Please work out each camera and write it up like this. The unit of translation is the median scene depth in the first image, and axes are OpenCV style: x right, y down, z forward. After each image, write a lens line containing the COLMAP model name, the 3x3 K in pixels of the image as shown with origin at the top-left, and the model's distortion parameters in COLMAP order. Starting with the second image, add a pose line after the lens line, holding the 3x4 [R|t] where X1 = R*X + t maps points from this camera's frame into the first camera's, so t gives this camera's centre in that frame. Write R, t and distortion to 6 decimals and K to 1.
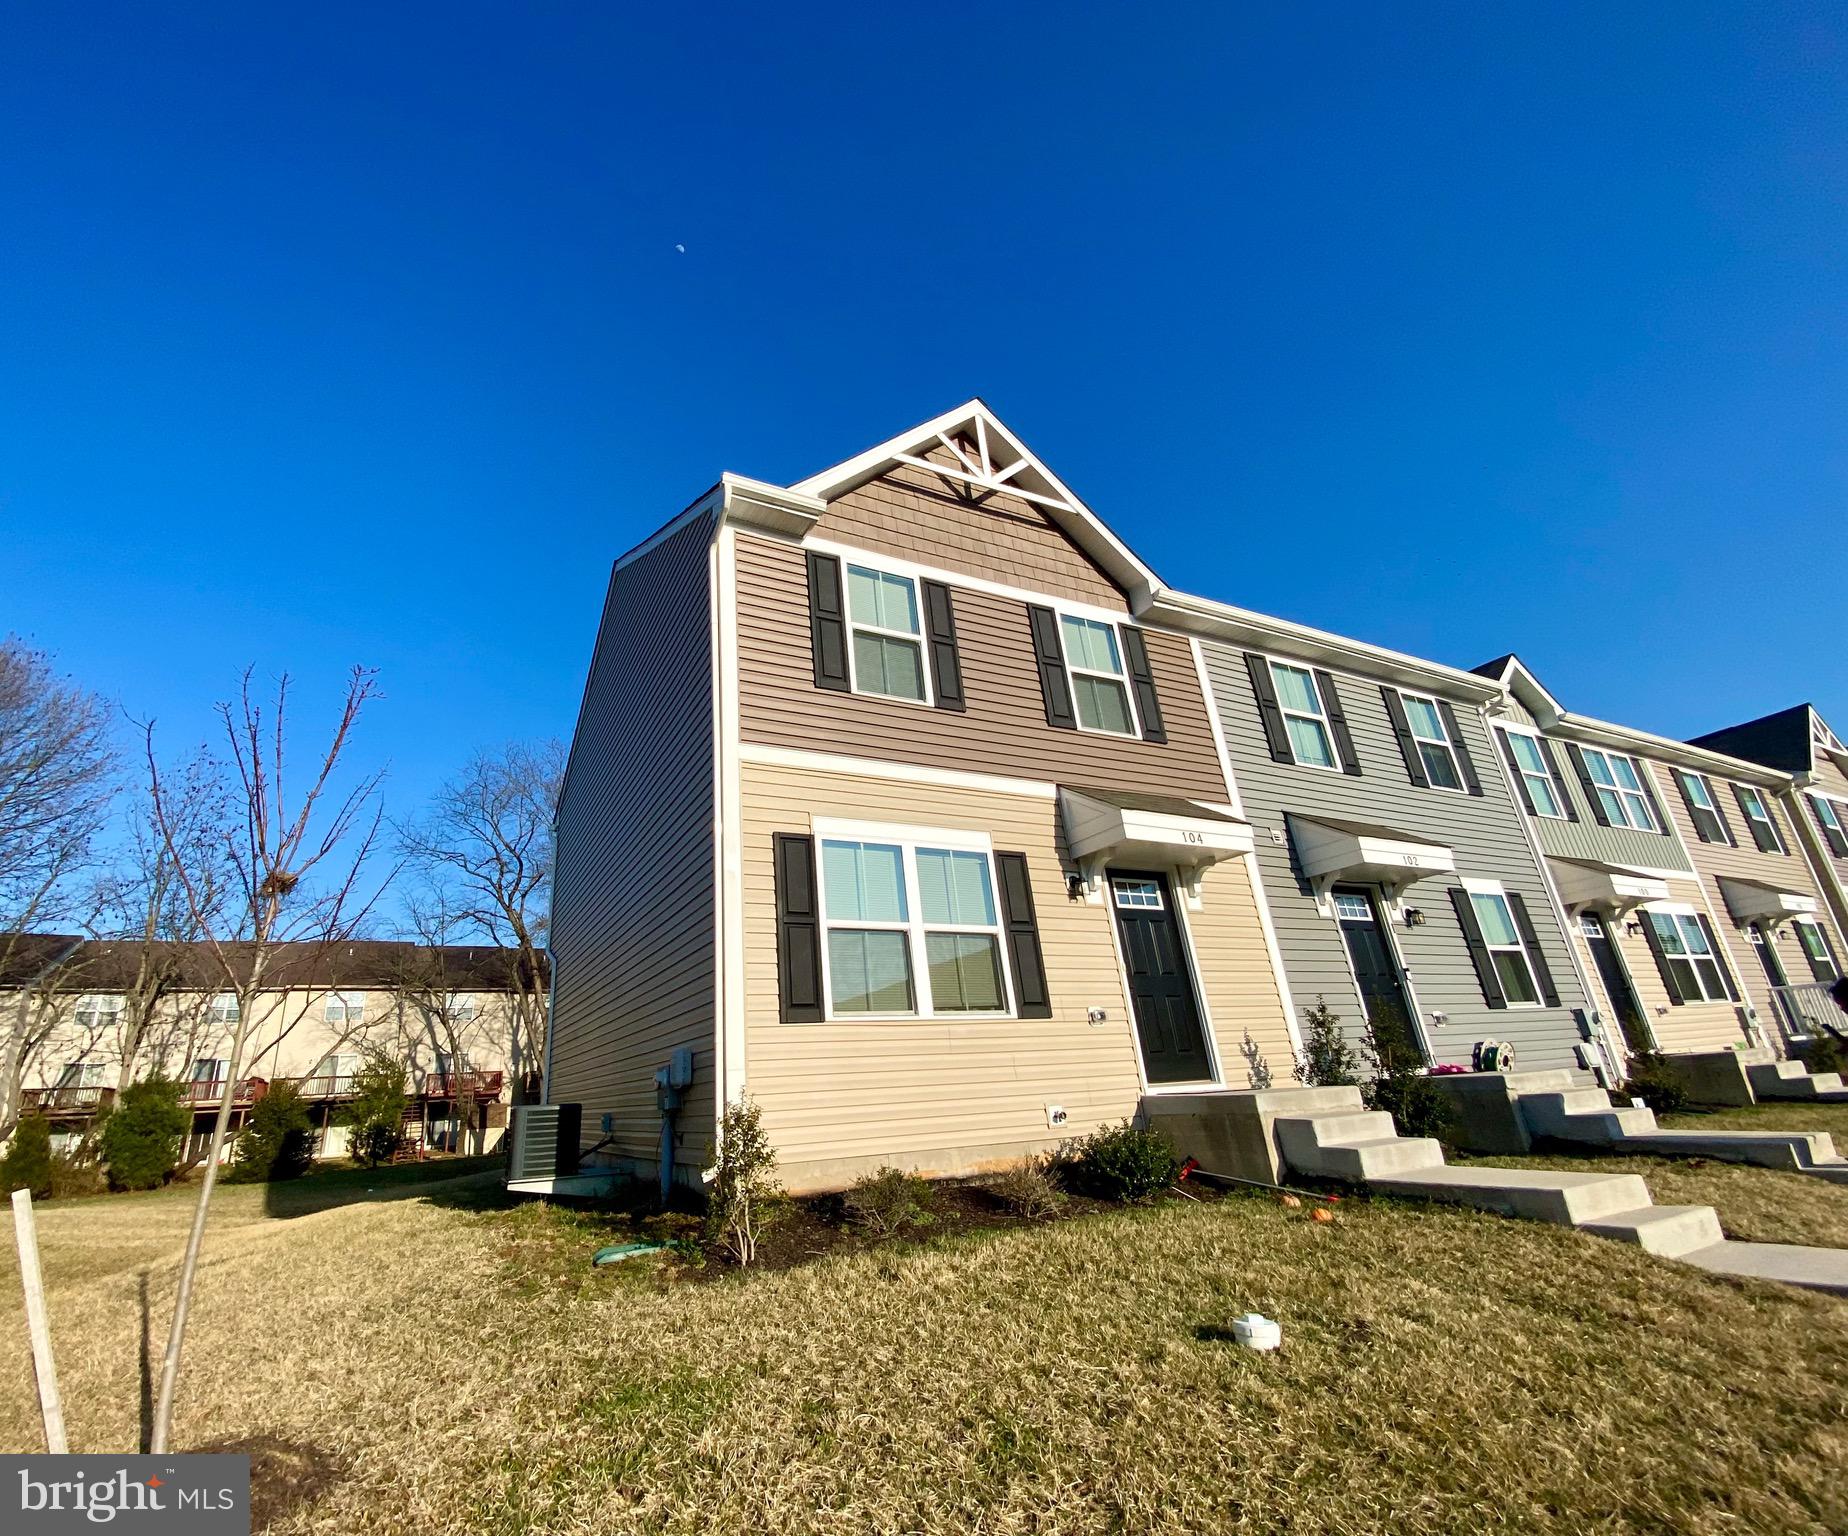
lens RADIAL K [[839.5, 0, 924.0], [0, 839.5, 760.7], [0, 0, 1]] dist [-0.004104, -0.000311]
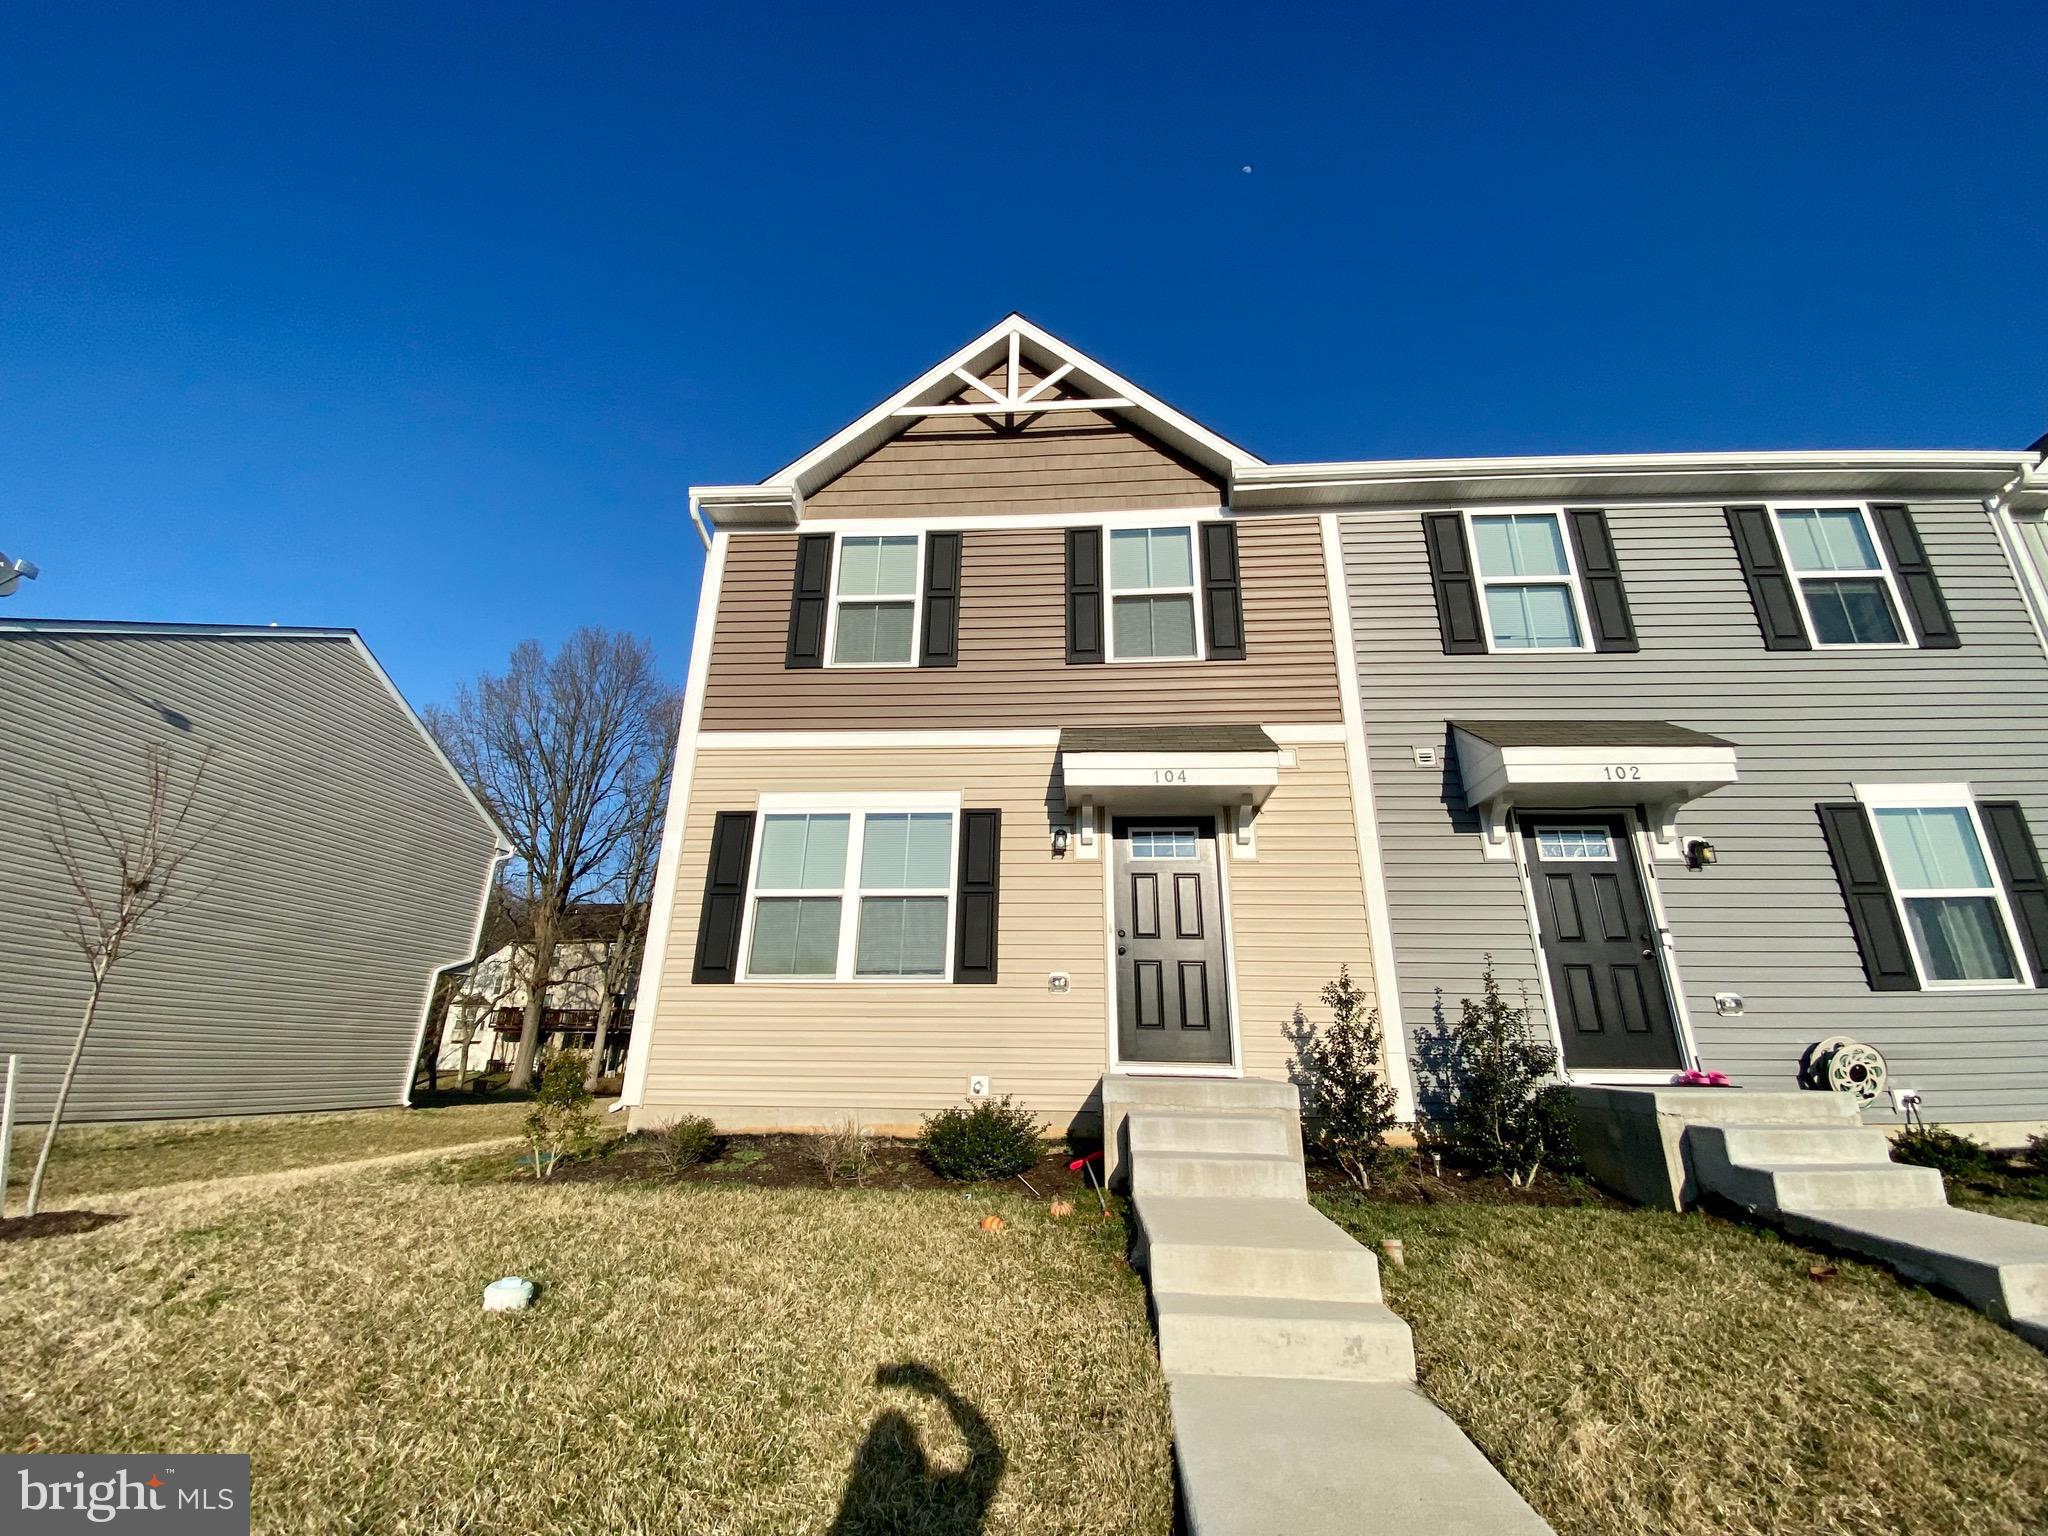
lens RADIAL K [[830.0, 0, 1032.4], [0, 830.0, 779.1], [0, 0, 1]] dist [0.004653, -0.000511]
pose [[0.863926, -0.087748, -0.495916, 0.503847], [0.127156, 0.990806, 0.046201, 0.032094], [0.487302, -0.102973, 0.867141, 0.183013]]
